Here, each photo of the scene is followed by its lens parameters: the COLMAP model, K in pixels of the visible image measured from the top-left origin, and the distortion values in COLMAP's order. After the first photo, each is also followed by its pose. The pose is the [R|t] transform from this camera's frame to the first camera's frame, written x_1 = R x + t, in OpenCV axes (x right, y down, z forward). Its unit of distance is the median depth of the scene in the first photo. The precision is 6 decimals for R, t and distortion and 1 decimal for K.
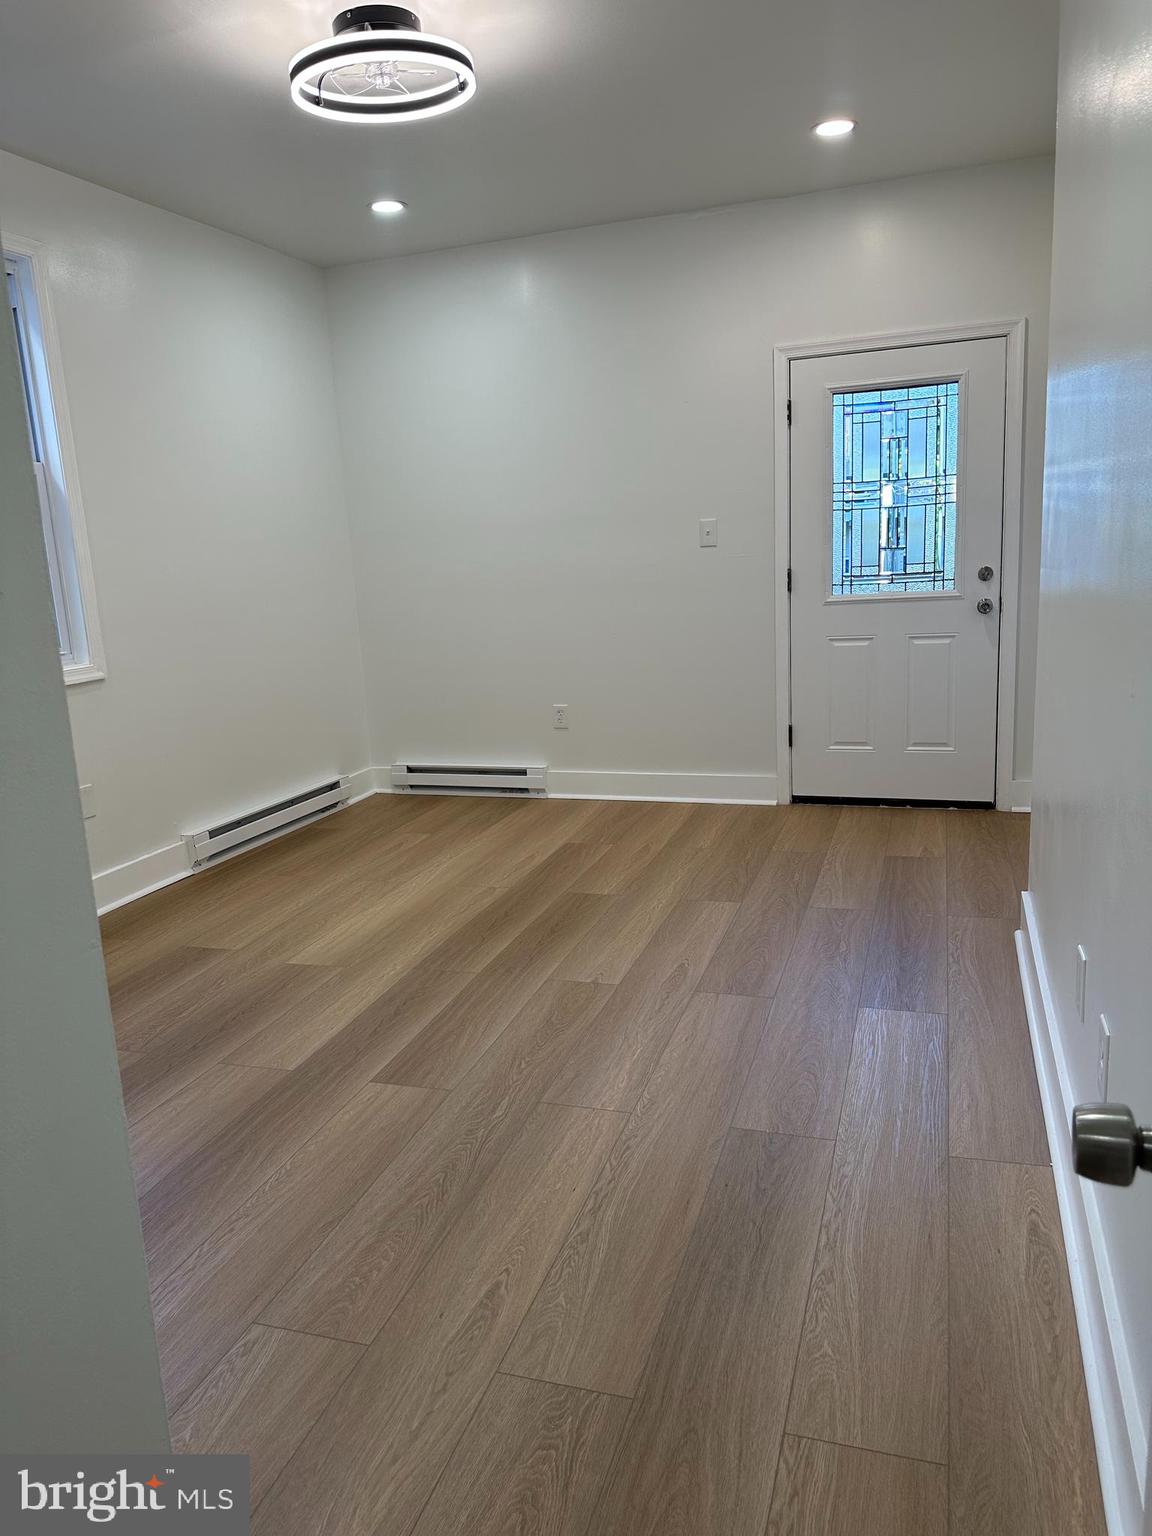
lens RADIAL K [[1054.4, 0, 577.8], [0, 1054.4, 760.4], [0, 0, 1]] dist [0.132804, -0.184622]
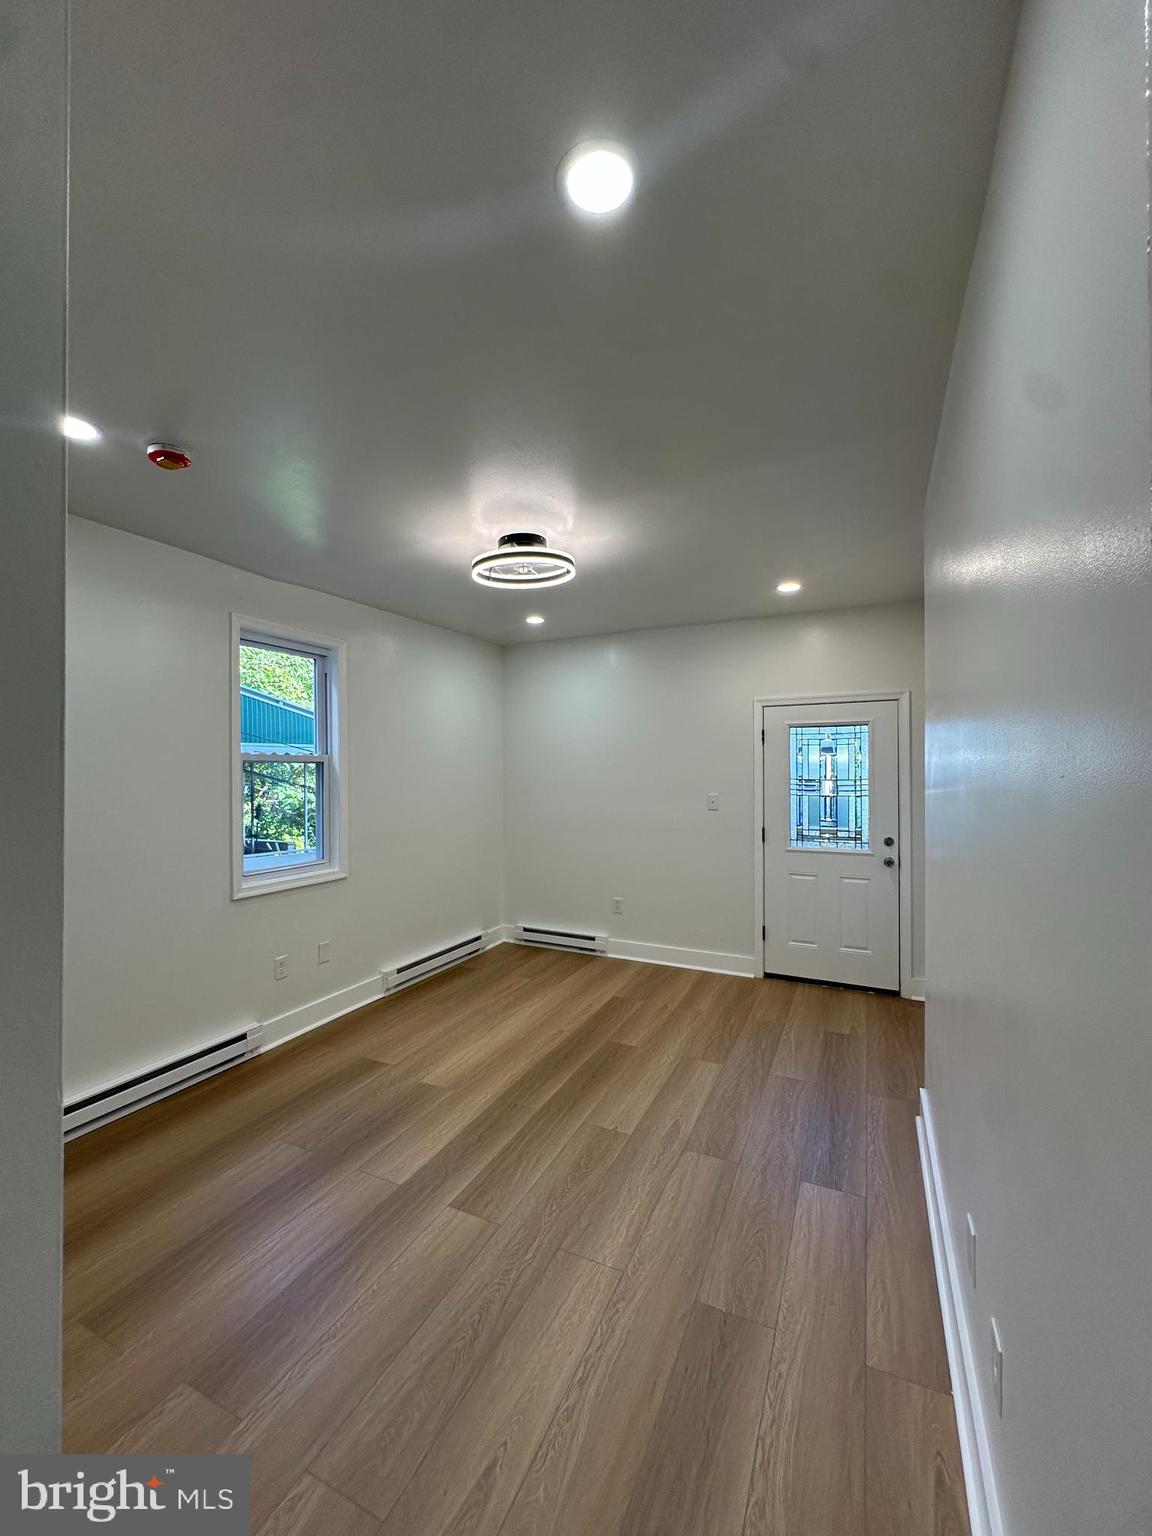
lens RADIAL K [[604.5, 0, 581.3], [0, 604.5, 770.8], [0, 0, 1]] dist [0.001441, 0.000426]
pose [[0.991975, 0.048160, -0.116904, 0.040434], [-0.069718, 0.979693, -0.187990, -0.105648], [0.105477, 0.194631, 0.975189, 0.086715]]
